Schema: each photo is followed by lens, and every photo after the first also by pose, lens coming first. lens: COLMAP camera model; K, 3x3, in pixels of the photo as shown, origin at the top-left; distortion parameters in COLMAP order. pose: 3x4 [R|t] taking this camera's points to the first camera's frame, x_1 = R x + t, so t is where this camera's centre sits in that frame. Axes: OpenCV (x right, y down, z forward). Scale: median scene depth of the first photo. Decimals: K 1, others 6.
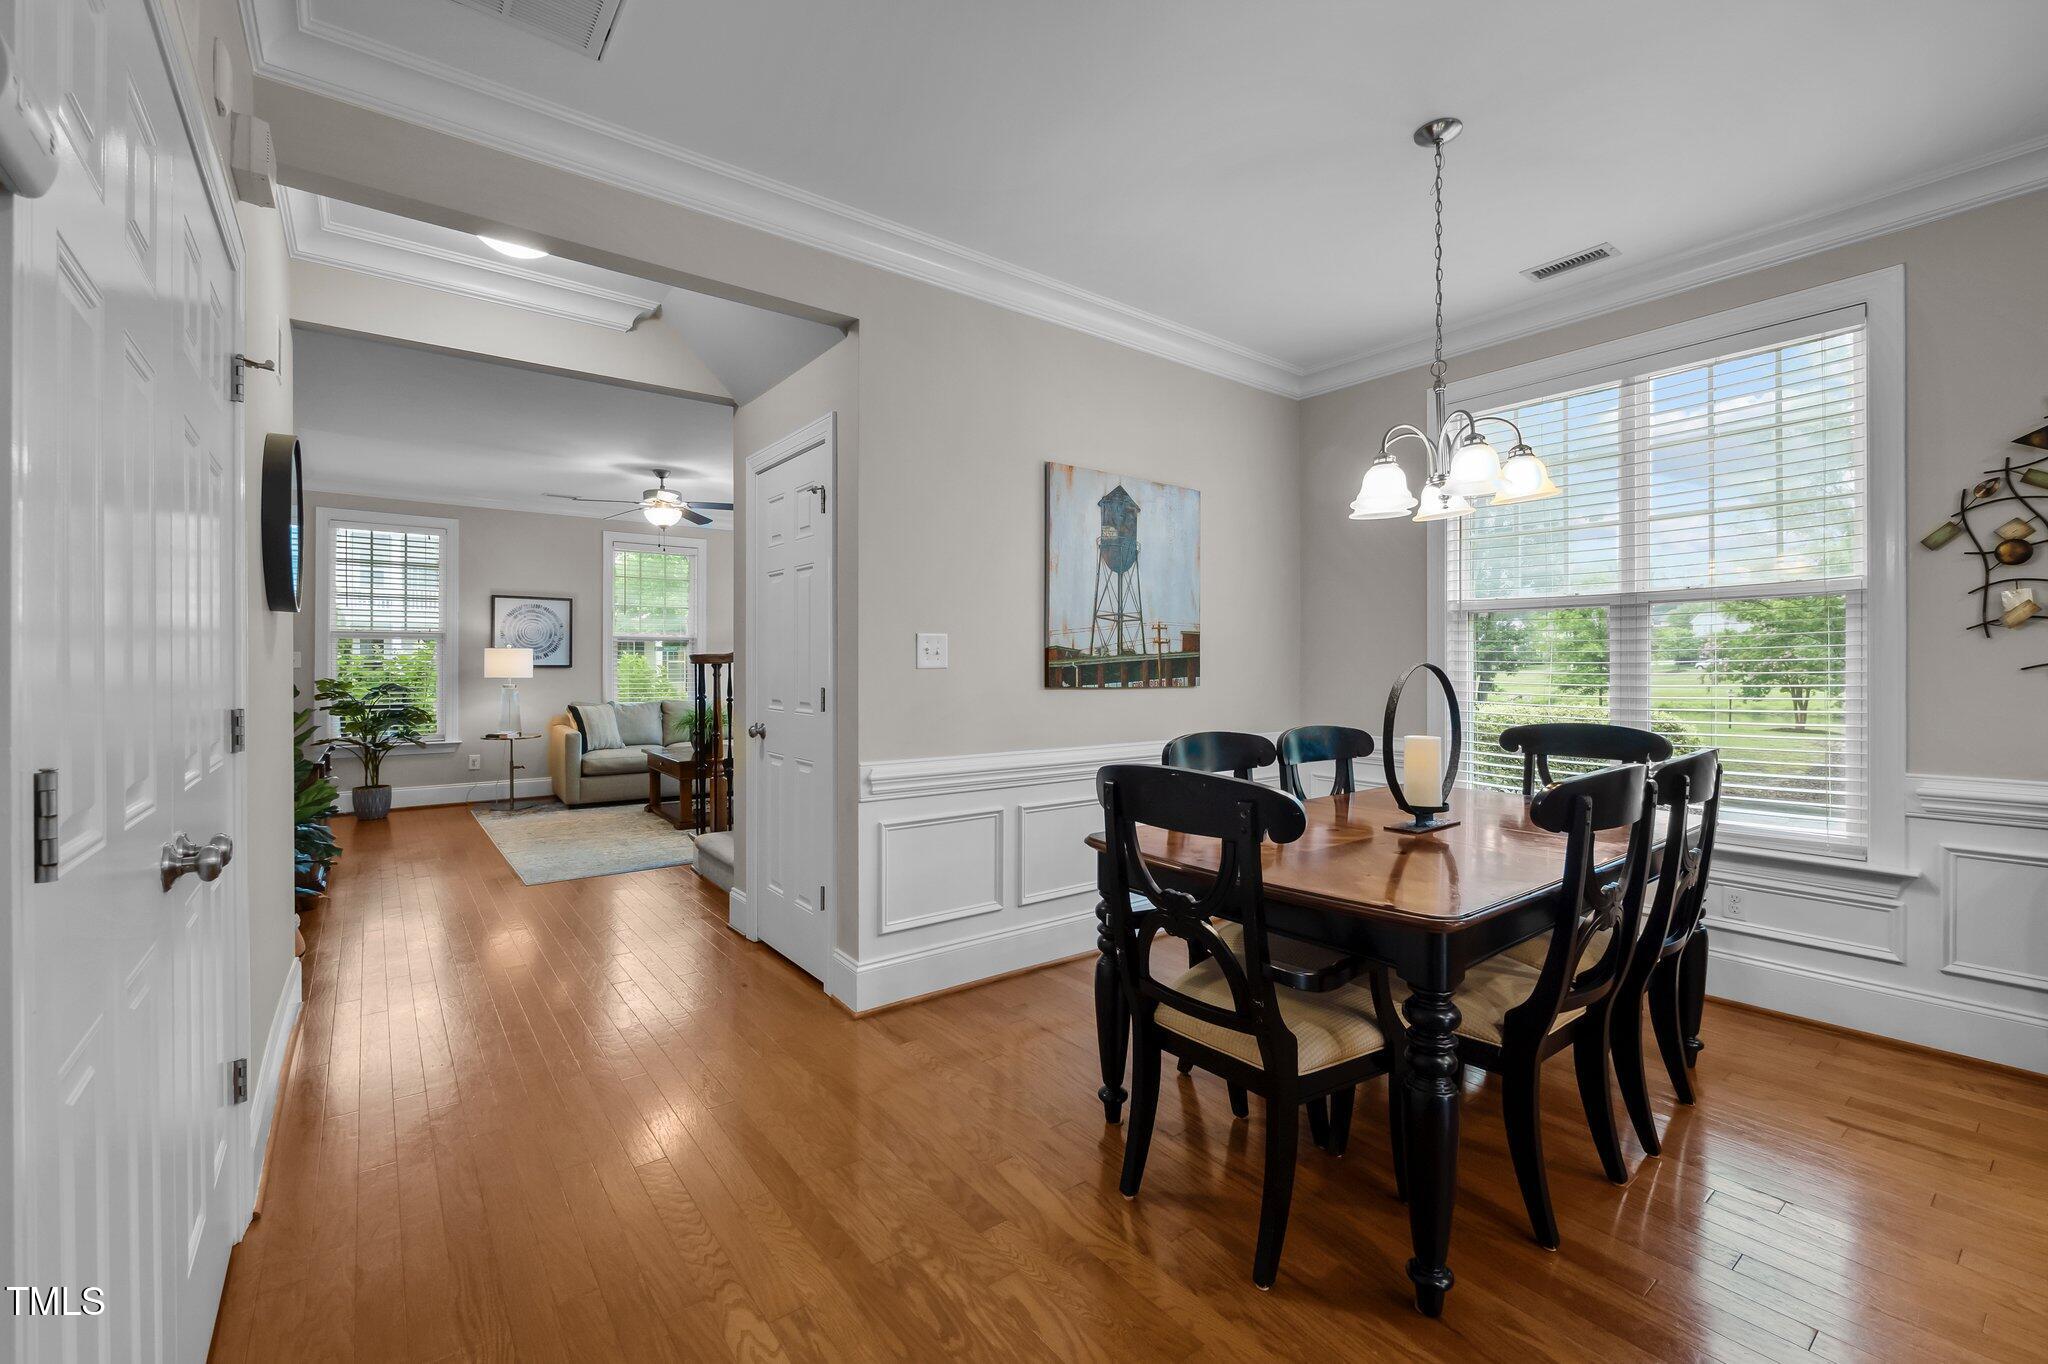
lens RADIAL K [[868.3, 0, 1026.5], [0, 868.3, 648.5], [0, 0, 1]] dist [-0.007787, 0.000376]
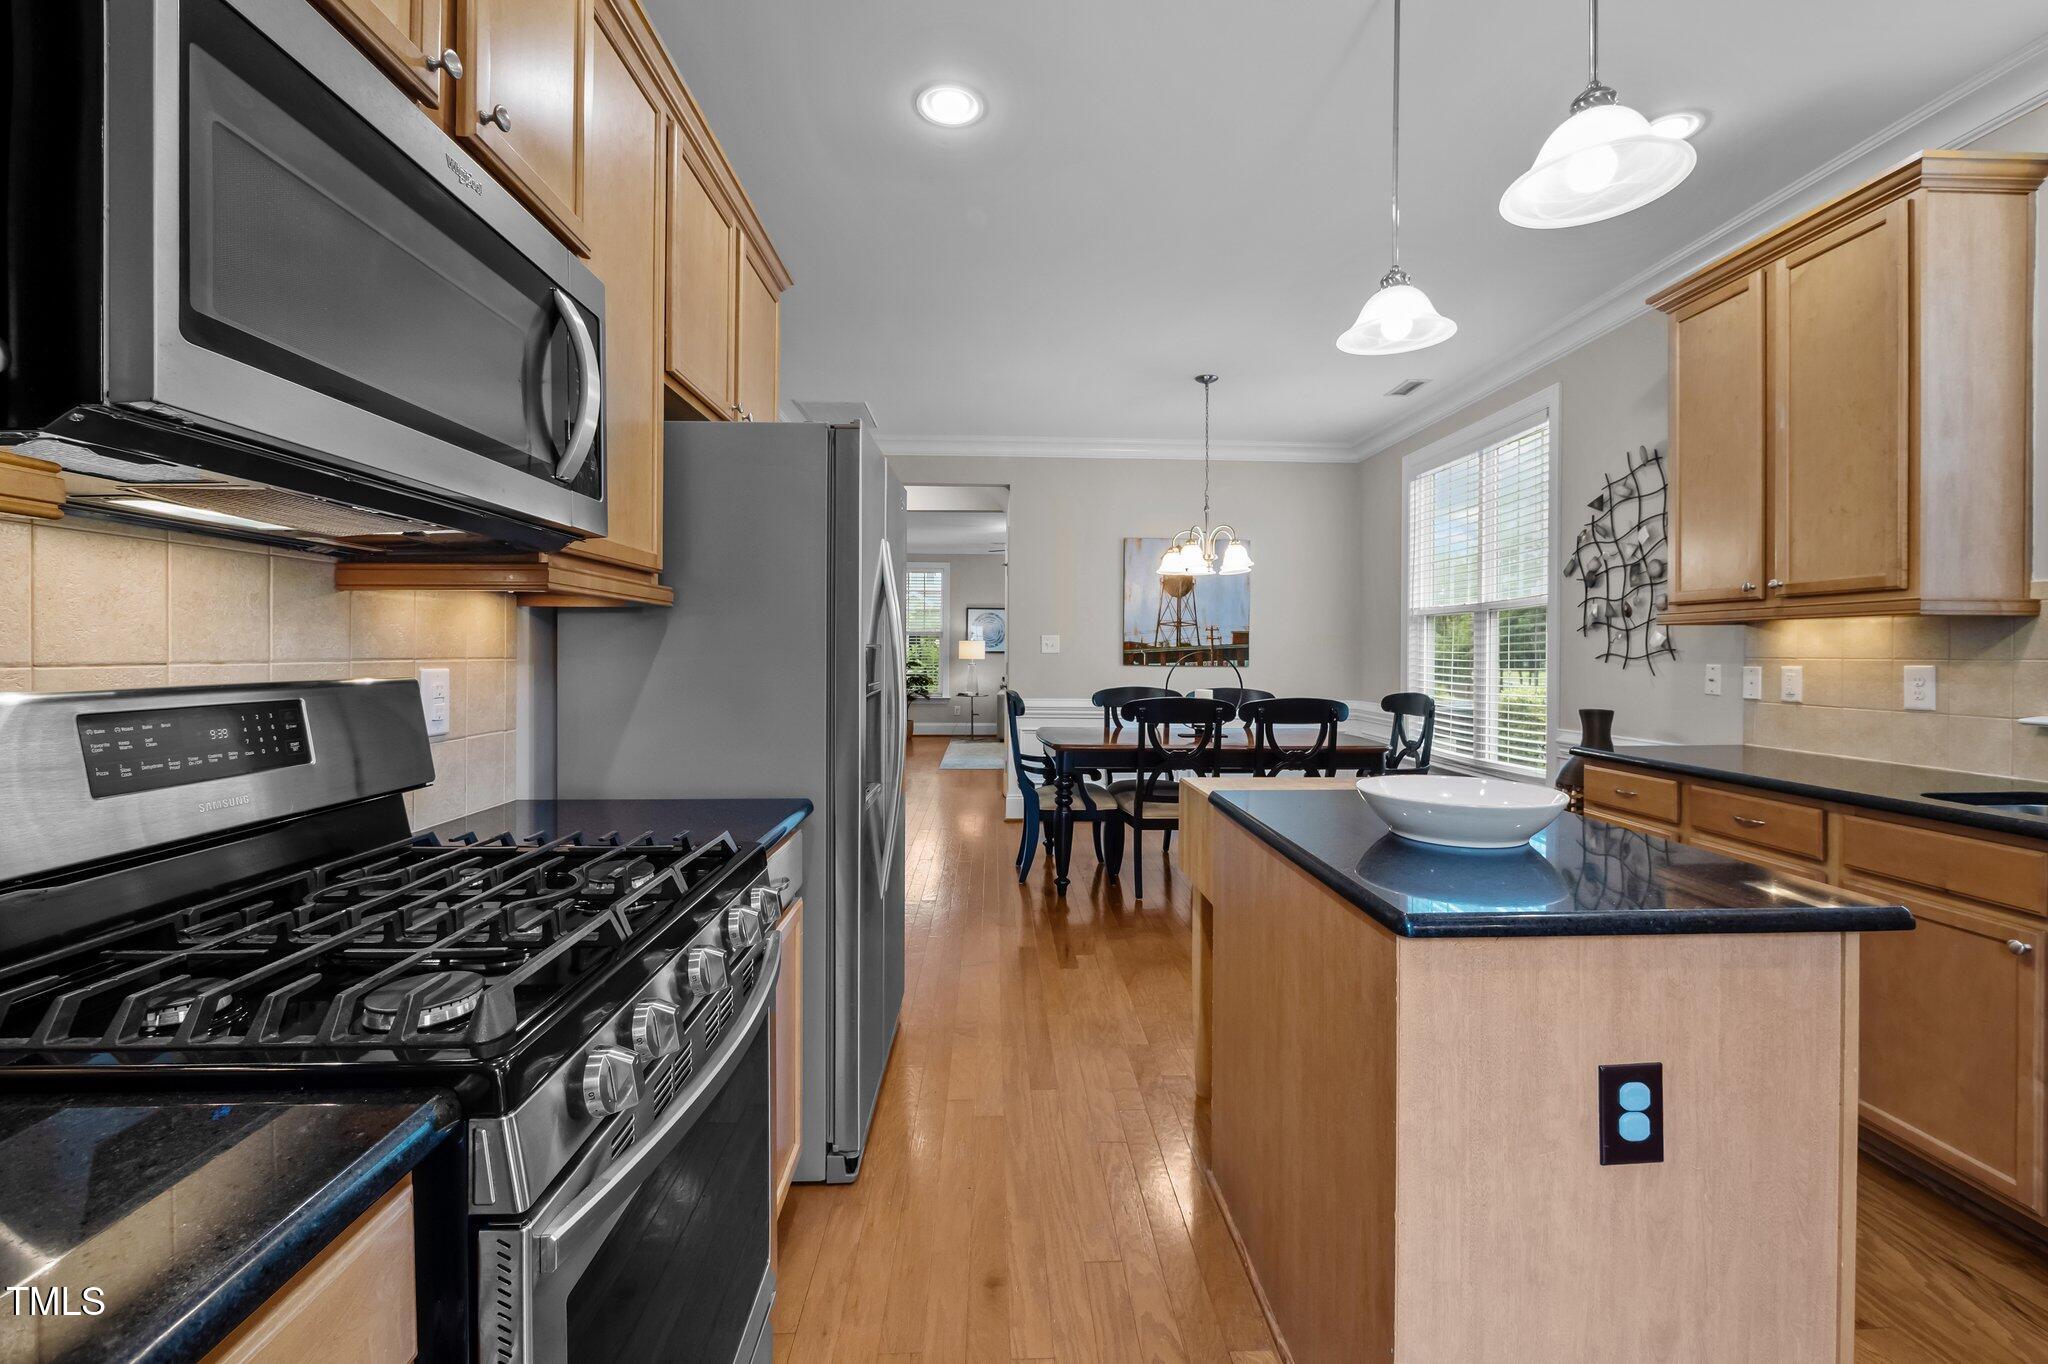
lens RADIAL K [[868.3, 0, 1026.5], [0, 868.3, 648.5], [0, 0, 1]] dist [-0.007787, 0.000376]
pose [[0.819369, 0.002787, -0.573260, 0.828696], [0.004950, 0.999917, 0.011936, -0.009907], [0.573246, -0.012618, 0.819286, -0.544681]]
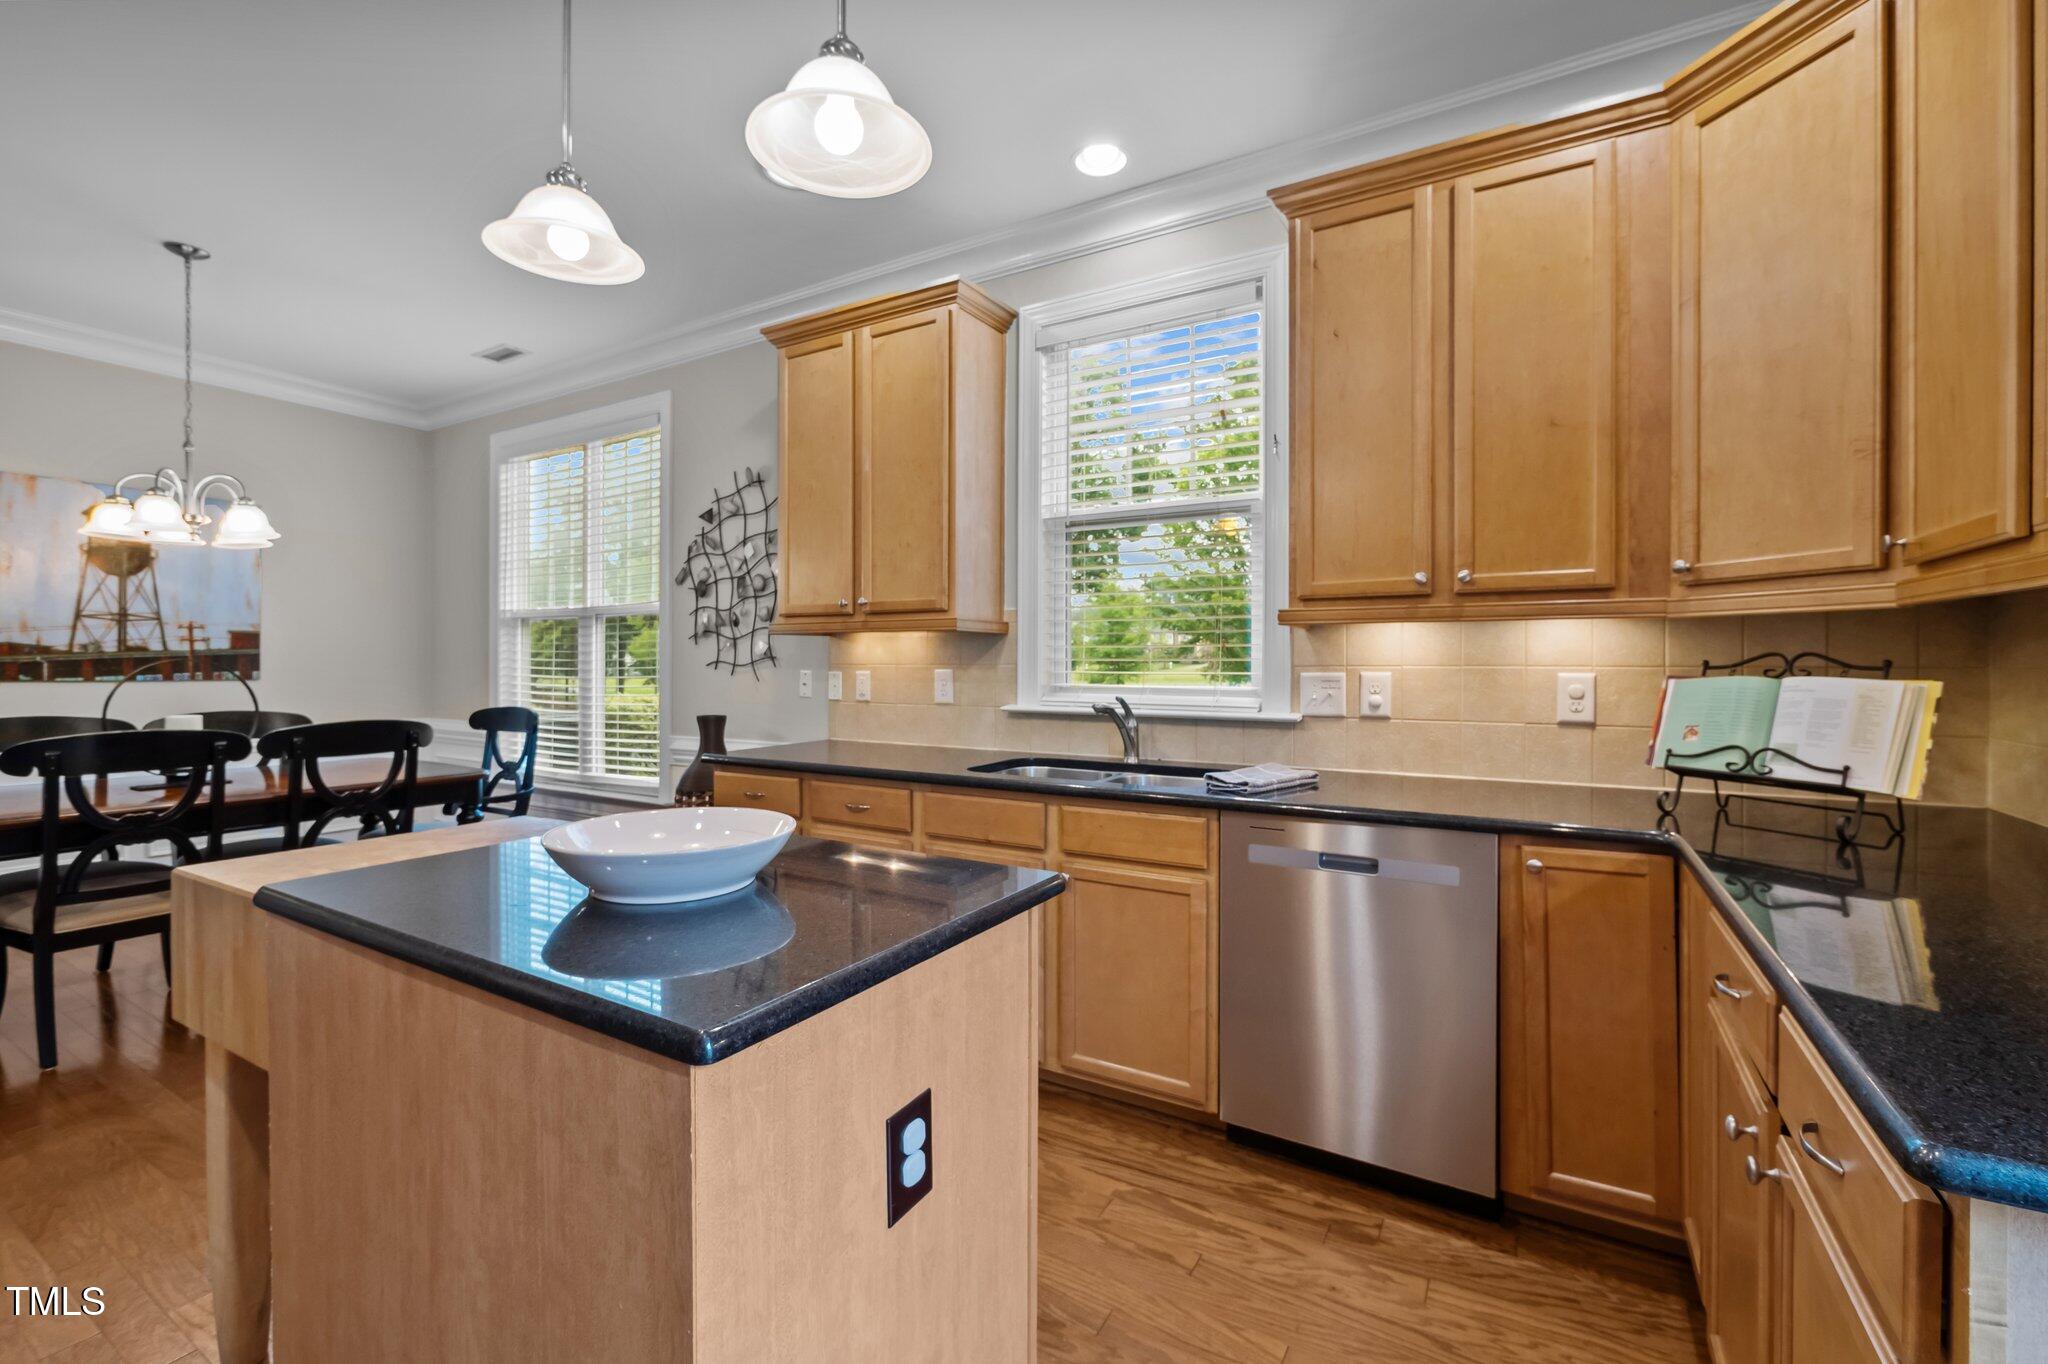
lens RADIAL K [[864.4, 0, 1035.0], [0, 864.4, 668.6], [0, 0, 1]] dist [-0.007668, 0.000755]
pose [[0.923804, 0.001062, 0.382863, 0.760787], [-0.010729, 0.999675, 0.023115, -0.007801], [-0.382714, -0.025462, 0.923516, -0.450299]]
